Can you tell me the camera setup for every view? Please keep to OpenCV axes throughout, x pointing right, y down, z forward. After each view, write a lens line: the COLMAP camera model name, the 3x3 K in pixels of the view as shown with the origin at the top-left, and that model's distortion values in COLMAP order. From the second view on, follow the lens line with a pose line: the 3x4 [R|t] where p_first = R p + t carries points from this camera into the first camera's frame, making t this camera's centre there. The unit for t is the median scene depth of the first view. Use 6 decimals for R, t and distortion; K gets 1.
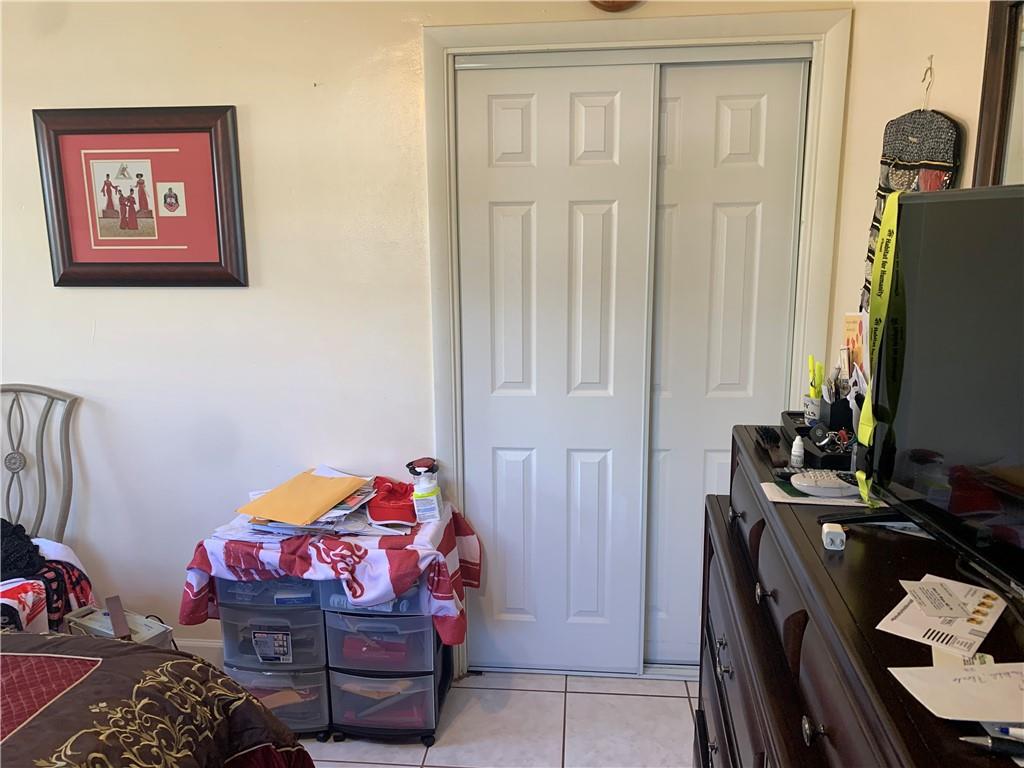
lens RADIAL K [[793.2, 0, 507.3], [0, 793.2, 388.1], [0, 0, 1]] dist [0.029154, -0.035793]
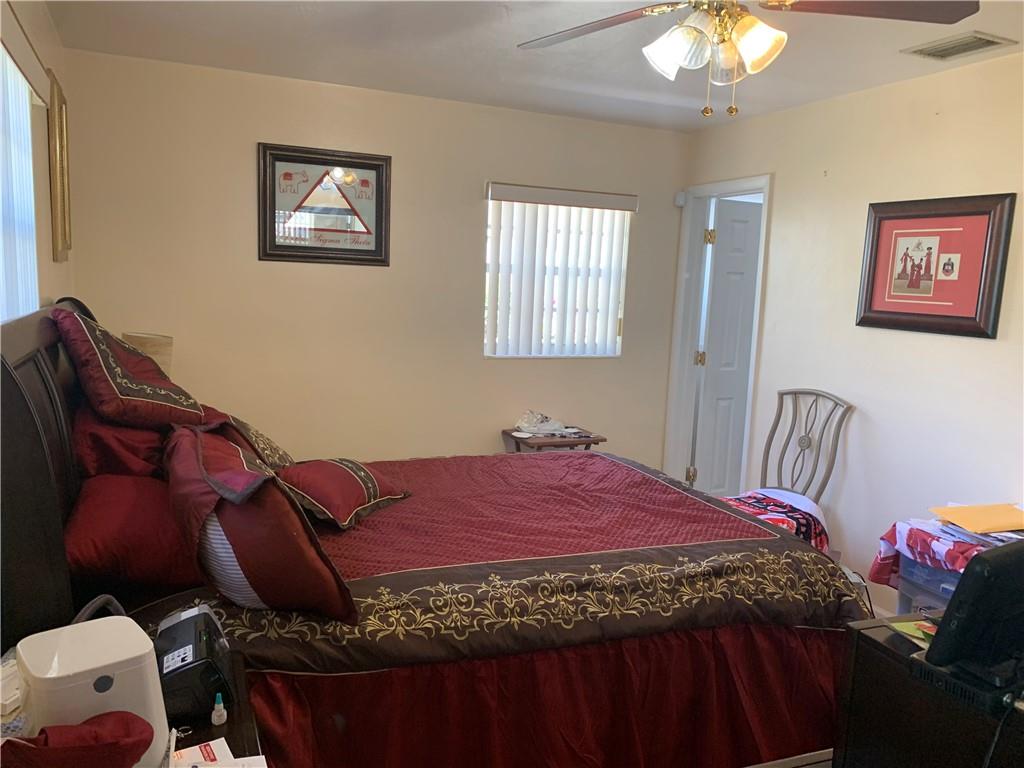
lens RADIAL K [[793.2, 0, 507.3], [0, 793.2, 388.1], [0, 0, 1]] dist [0.029154, -0.035793]
pose [[0.504221, 0.154602, -0.849623, 0.345452], [-0.223357, 0.973715, 0.044628, 0.056342], [0.834190, 0.167267, 0.525498, -0.241368]]
